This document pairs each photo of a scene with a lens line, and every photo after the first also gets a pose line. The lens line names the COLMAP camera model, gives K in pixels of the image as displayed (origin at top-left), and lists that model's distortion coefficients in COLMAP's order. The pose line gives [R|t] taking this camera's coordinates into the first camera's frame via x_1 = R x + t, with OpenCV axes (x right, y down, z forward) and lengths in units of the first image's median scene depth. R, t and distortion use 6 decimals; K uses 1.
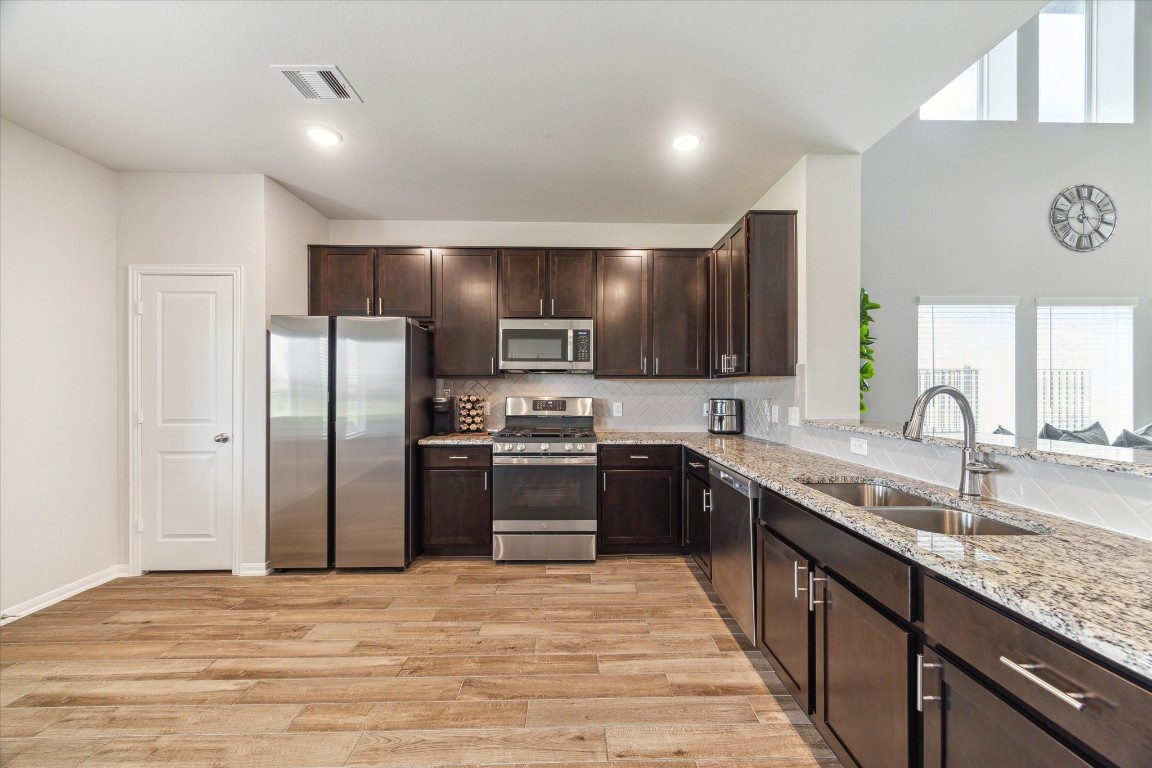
lens RADIAL K [[430.3, 0, 578.9], [0, 430.3, 388.2], [0, 0, 1]] dist [0.001162, 0.000290]
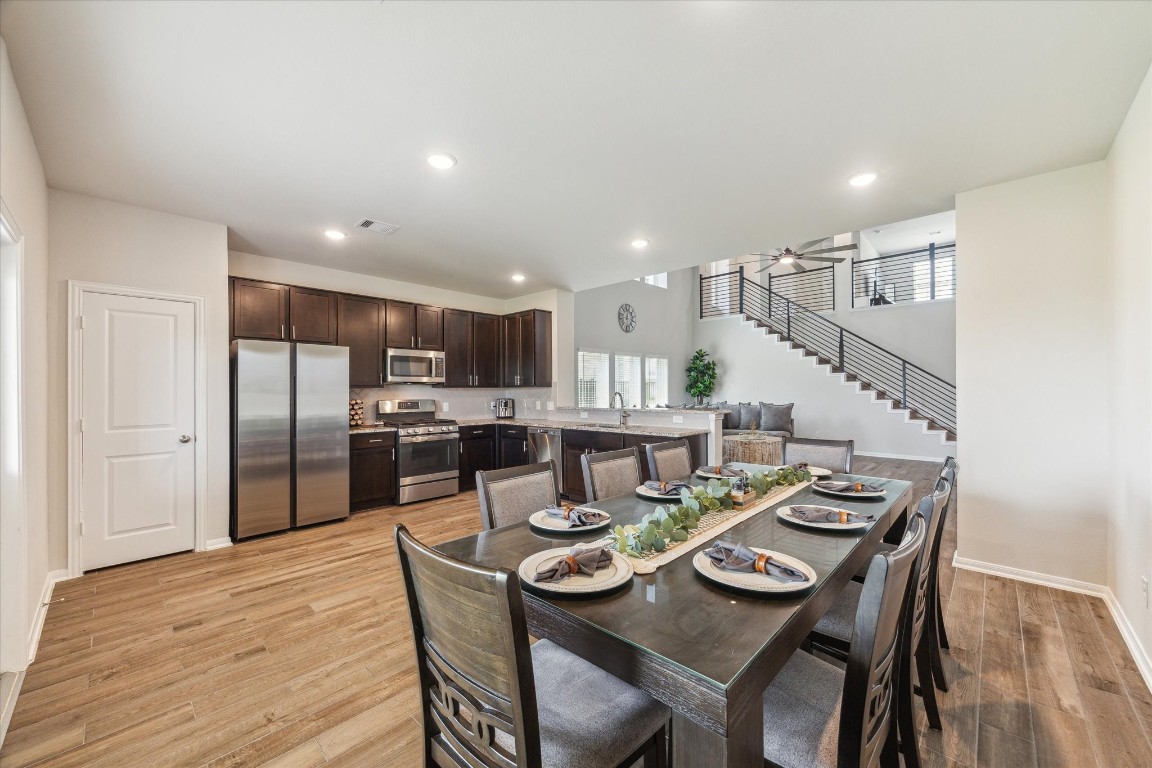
lens RADIAL K [[447.6, 0, 563.8], [0, 447.6, 385.8], [0, 0, 1]] dist [-0.000606, -0.000054]
pose [[0.719703, 0.001777, 0.694280, -0.924741], [0.007699, 0.999915, -0.010540, -0.010014], [-0.694240, 0.012931, 0.719628, -0.608612]]
